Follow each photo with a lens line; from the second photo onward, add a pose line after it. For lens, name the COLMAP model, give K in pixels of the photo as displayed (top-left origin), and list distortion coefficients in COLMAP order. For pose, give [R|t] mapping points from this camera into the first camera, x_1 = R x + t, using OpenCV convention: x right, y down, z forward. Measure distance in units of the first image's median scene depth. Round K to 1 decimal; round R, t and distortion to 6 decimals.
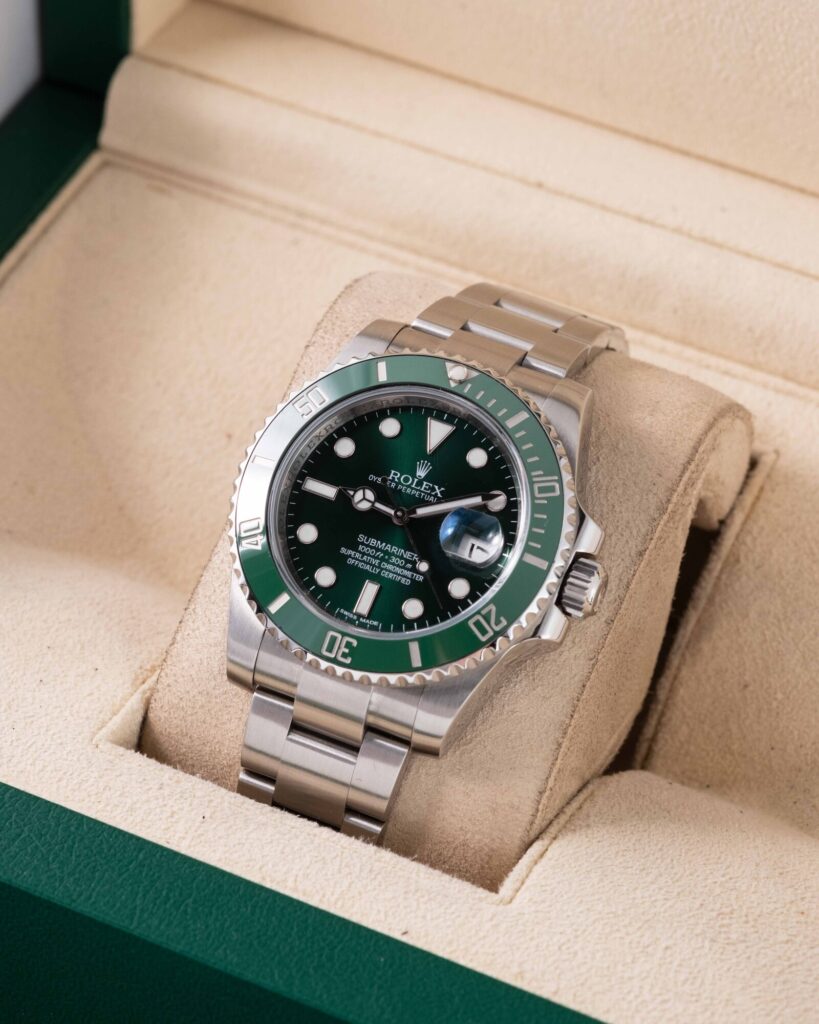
lens RADIAL K [[4261.3, 0, 404.1], [0, 4261.3, 511.0], [0, 0, 1]] dist [0.307425, 0.000000]
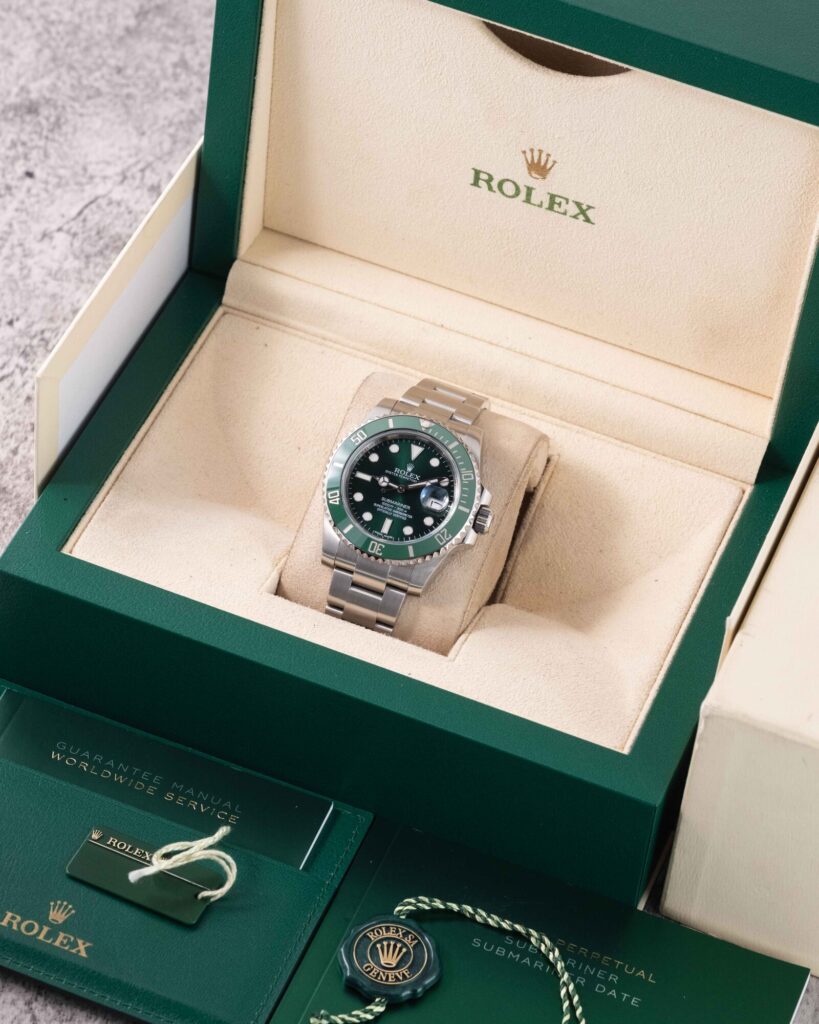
lens RADIAL K [[4836.3, 0, 411.4], [0, 4836.3, 512.6], [0, 0, 1]] dist [0.403529, 0.000000]
pose [[0.992959, -0.008303, 0.118169, -0.279324], [0.005347, 0.999666, 0.025303, -0.047807], [-0.118339, -0.024493, 0.992671, -1.430184]]
